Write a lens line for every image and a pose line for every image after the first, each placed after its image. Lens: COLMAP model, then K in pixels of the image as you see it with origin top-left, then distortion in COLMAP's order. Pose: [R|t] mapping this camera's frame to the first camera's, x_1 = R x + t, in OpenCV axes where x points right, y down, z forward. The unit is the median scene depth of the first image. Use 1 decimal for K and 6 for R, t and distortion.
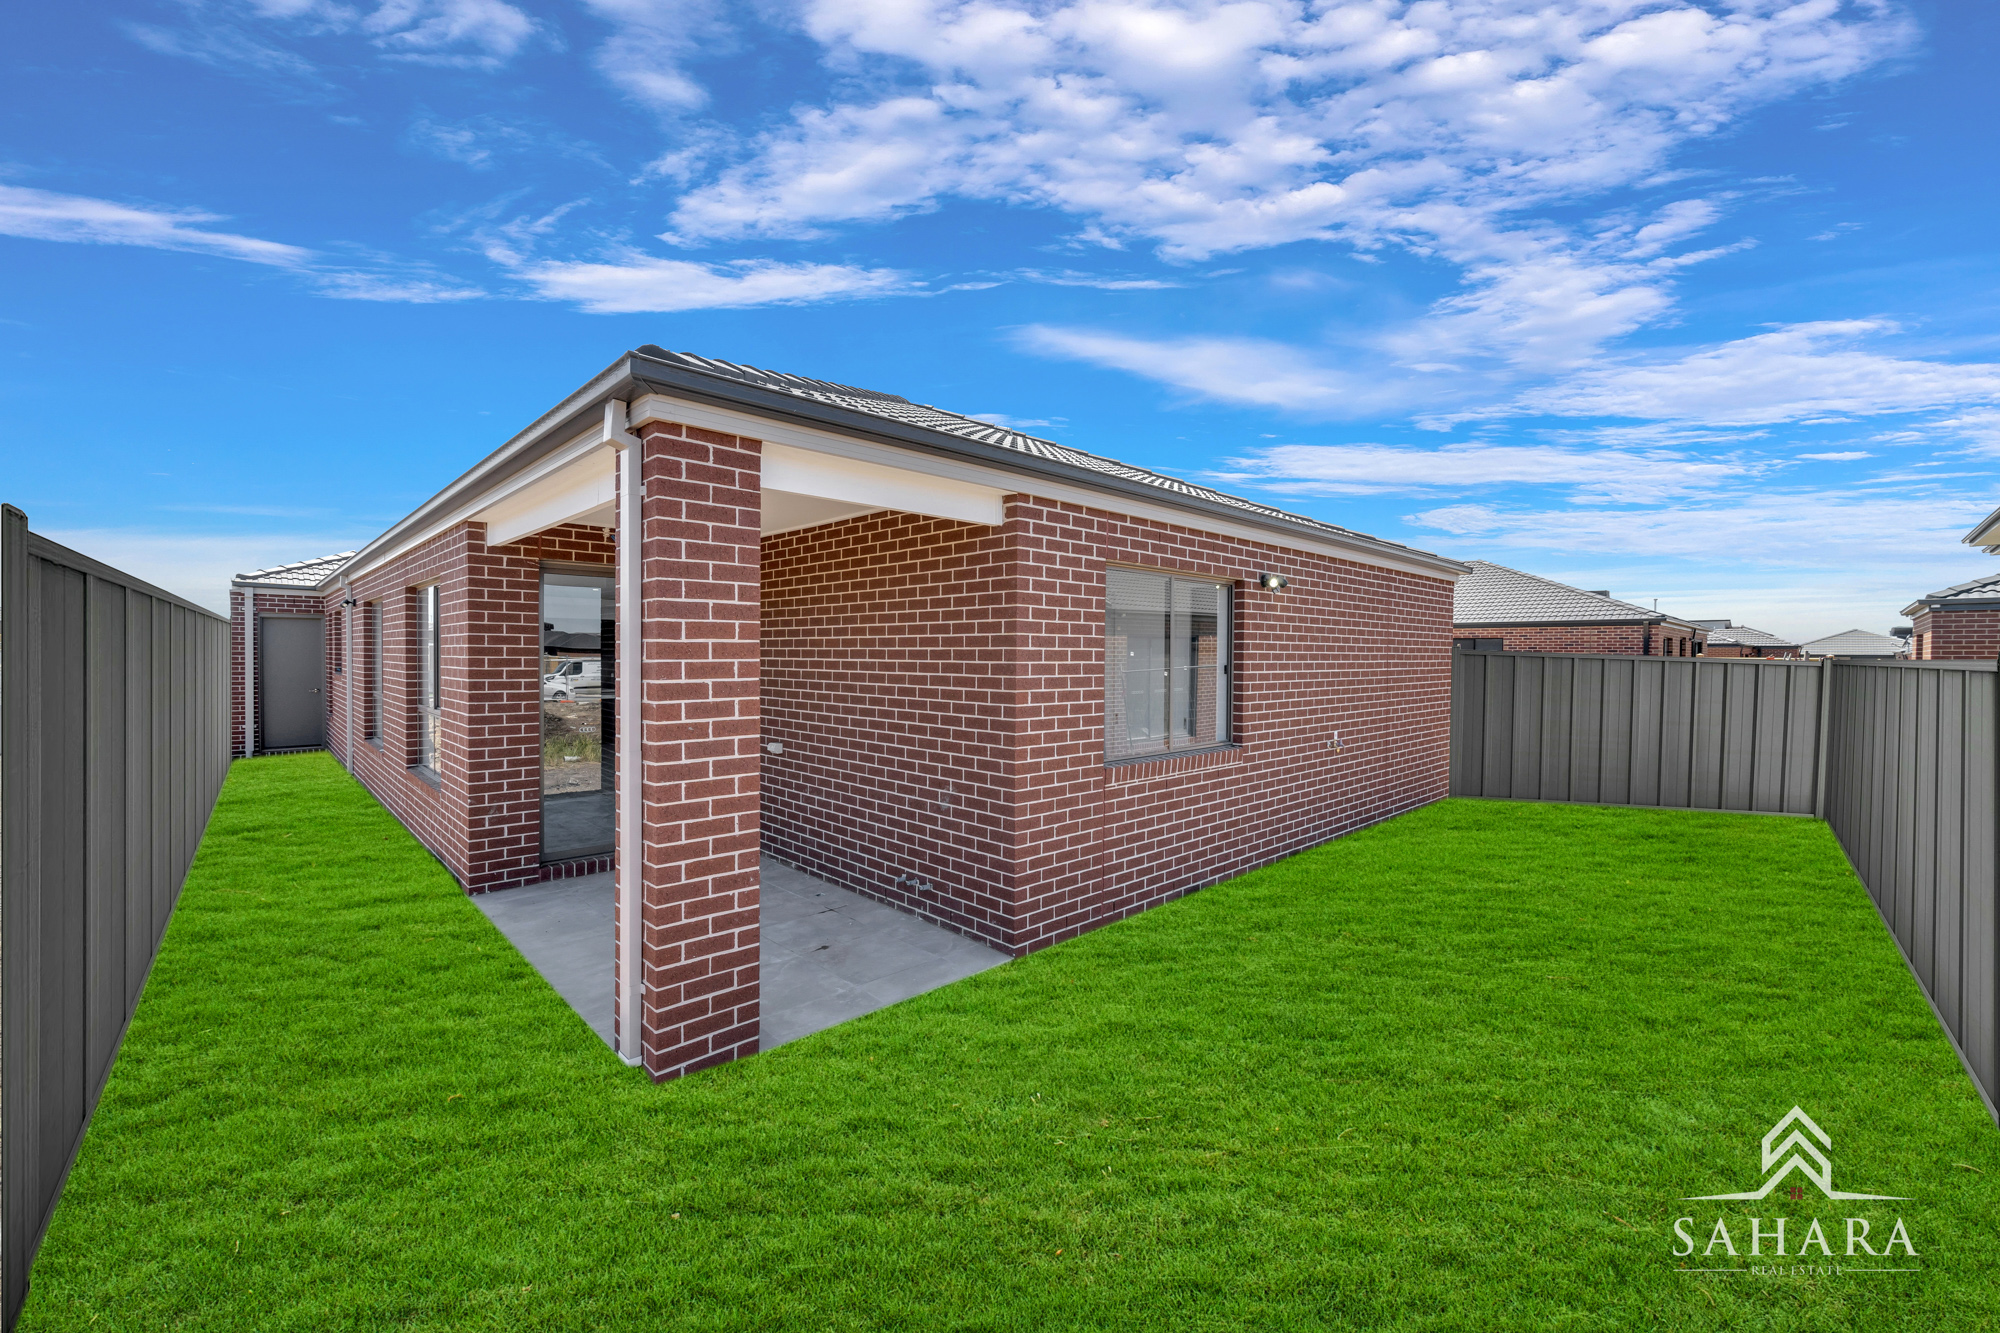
lens RADIAL K [[804.3, 0, 1000.9], [0, 804.3, 660.7], [0, 0, 1]] dist [0.000119, 0.000306]
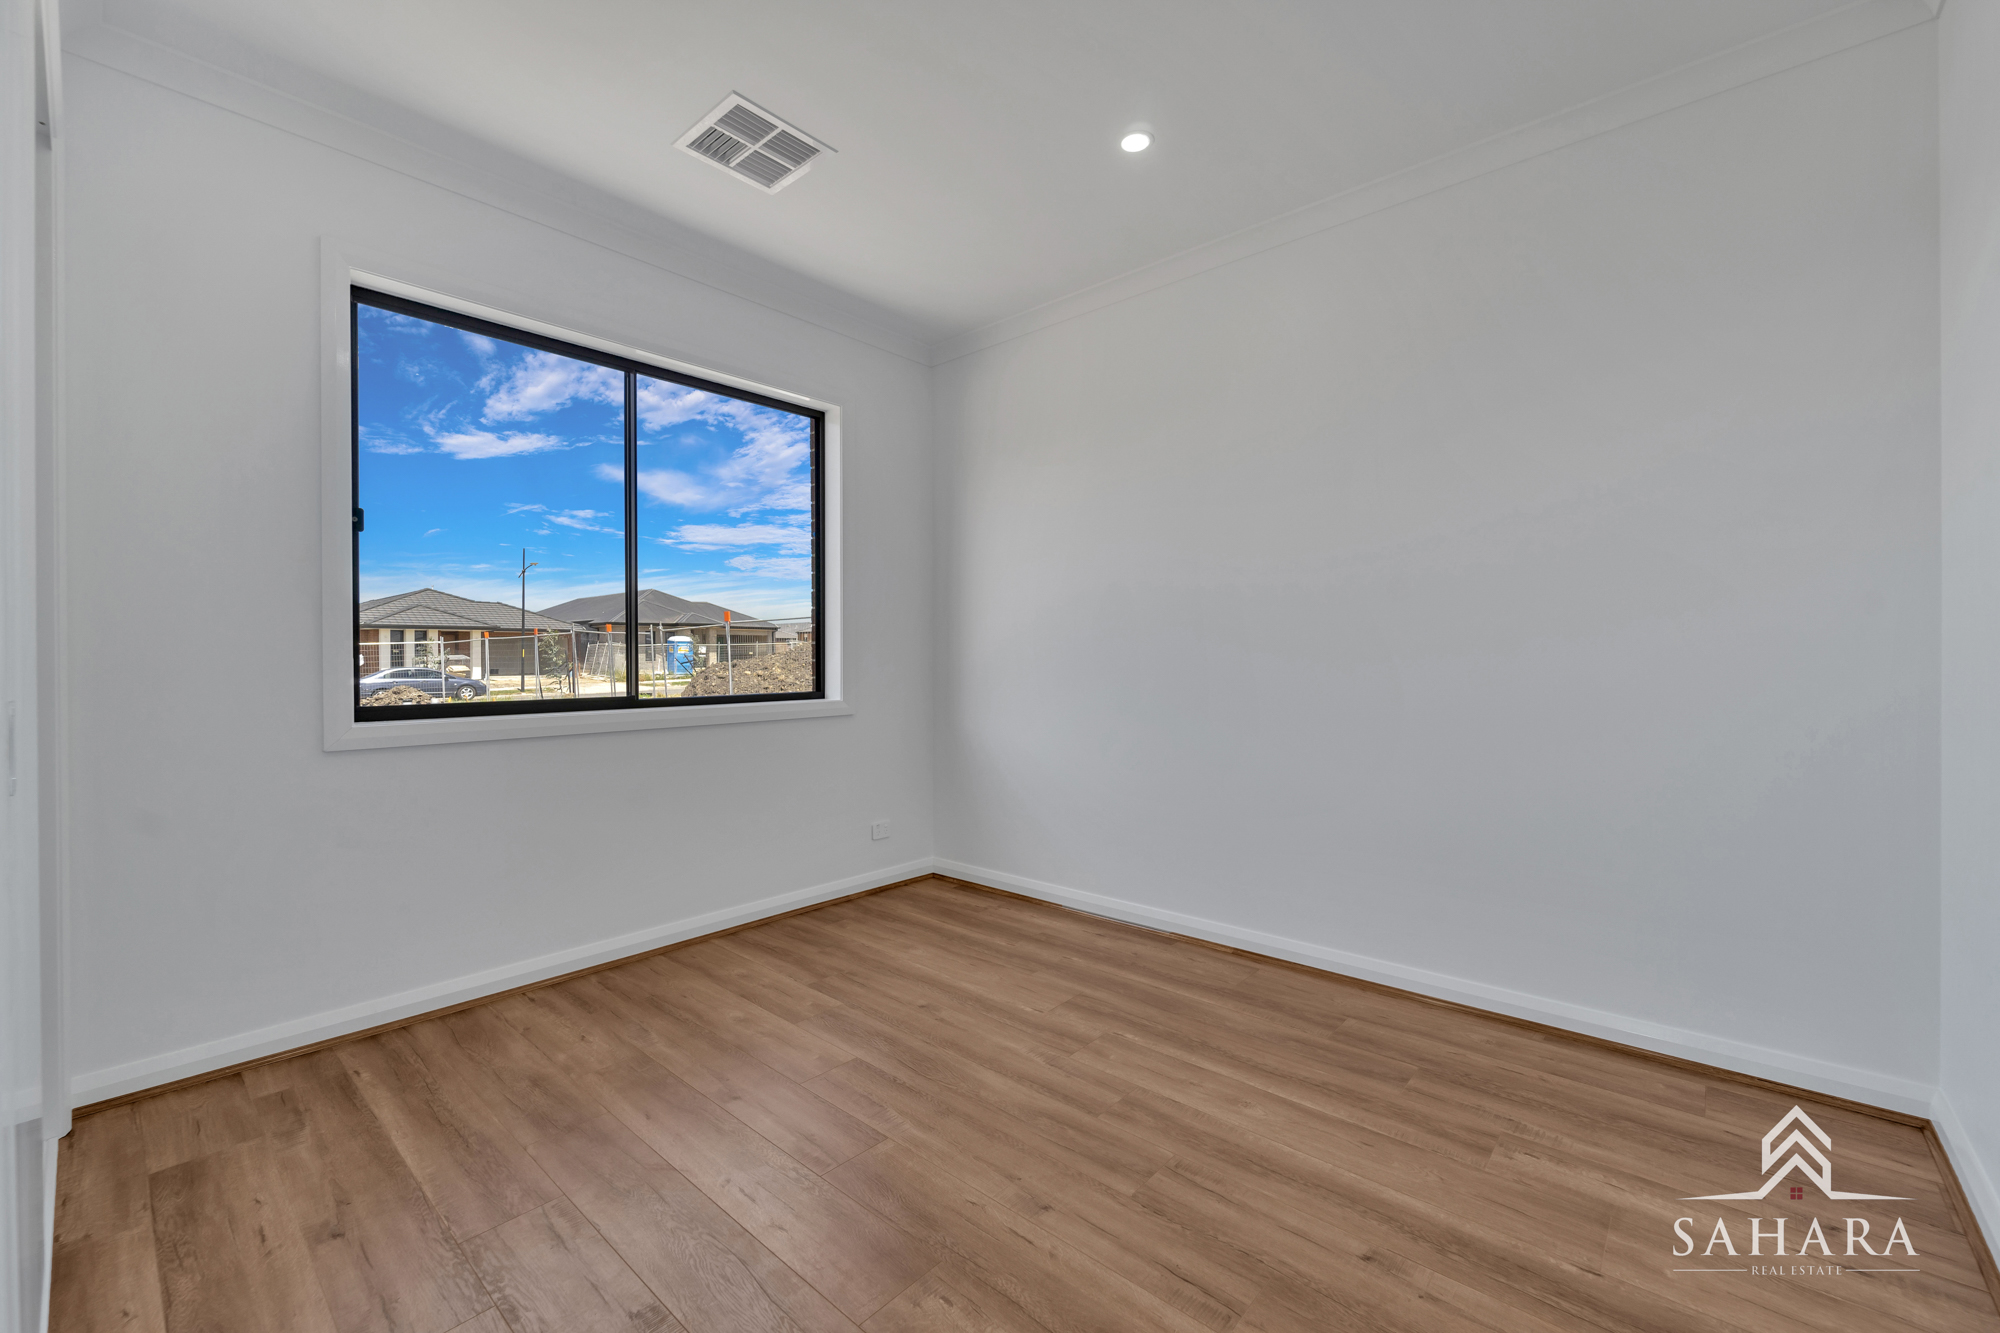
lens RADIAL K [[804.3, 0, 1000.9], [0, 804.3, 660.7], [0, 0, 1]] dist [0.000119, 0.000306]
pose [[0.966129, 0.007732, -0.257945, 1.477214], [-0.006180, 0.999958, 0.006826, 0.039082], [0.257986, -0.005000, 0.966136, -0.634395]]
